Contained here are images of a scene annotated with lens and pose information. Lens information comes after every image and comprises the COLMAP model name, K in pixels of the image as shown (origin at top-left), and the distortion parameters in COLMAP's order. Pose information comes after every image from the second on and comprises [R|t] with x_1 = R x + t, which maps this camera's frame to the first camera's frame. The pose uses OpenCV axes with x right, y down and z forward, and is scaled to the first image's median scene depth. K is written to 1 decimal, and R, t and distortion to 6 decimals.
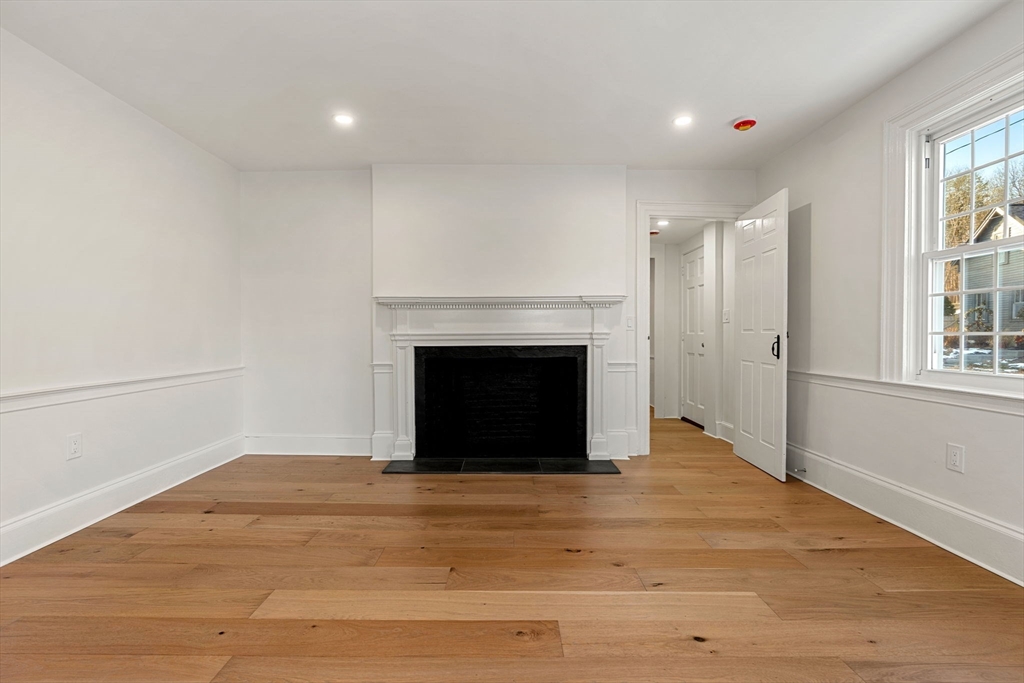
lens RADIAL K [[456.2, 0, 510.8], [0, 456.2, 340.5], [0, 0, 1]] dist [-0.002721, 0.000324]
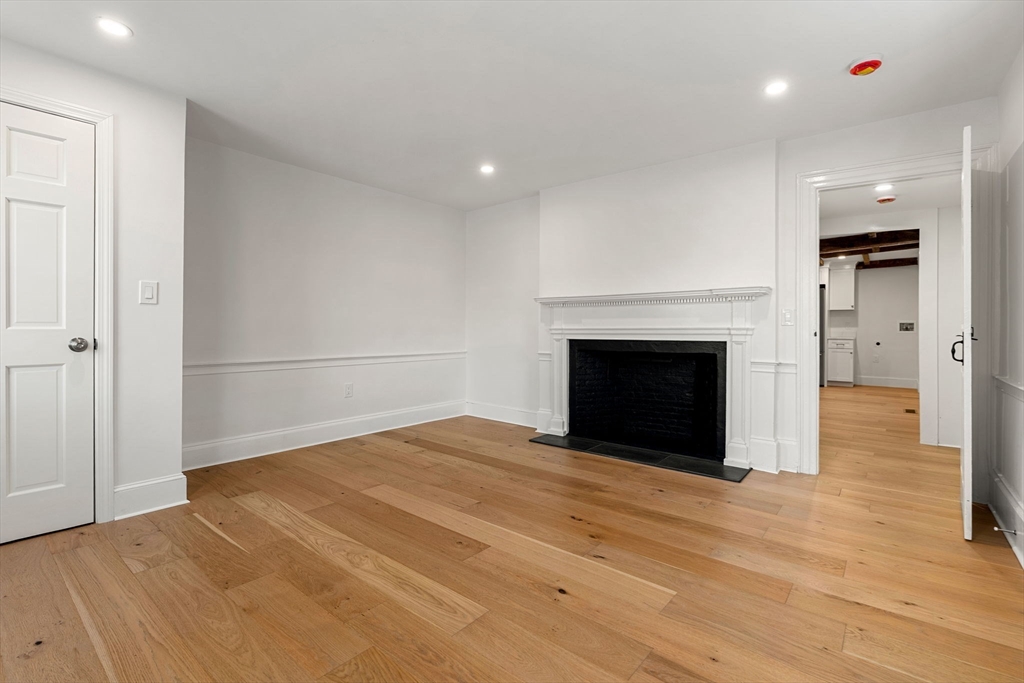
lens RADIAL K [[462.4, 0, 516.7], [0, 462.4, 326.3], [0, 0, 1]] dist [-0.001858, 0.000022]
pose [[0.777838, 0.001154, -0.628464, 0.440986], [-0.013250, 0.999806, -0.014564, -0.001029], [0.628325, 0.019656, 0.777702, -0.001886]]
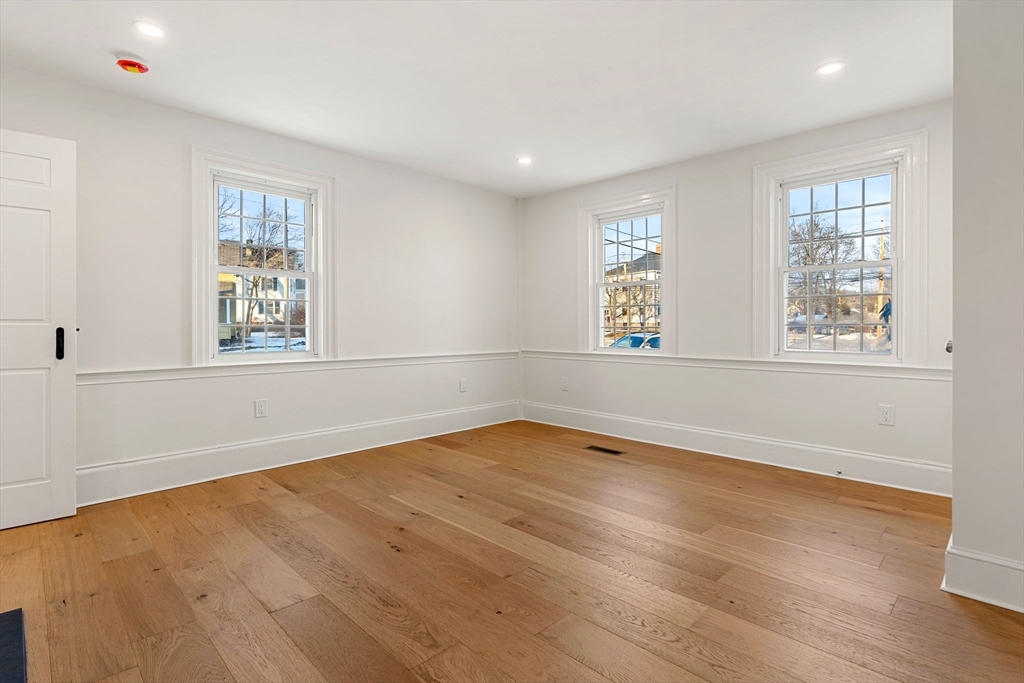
lens RADIAL K [[500.2, 0, 507.5], [0, 500.2, 330.7], [0, 0, 1]] dist [-0.001505, 0.000058]
pose [[-0.692734, -0.005379, 0.721174, -0.469375], [0.010125, 0.999801, 0.017183, -0.012488], [-0.721123, 0.019205, -0.692541, 0.920376]]
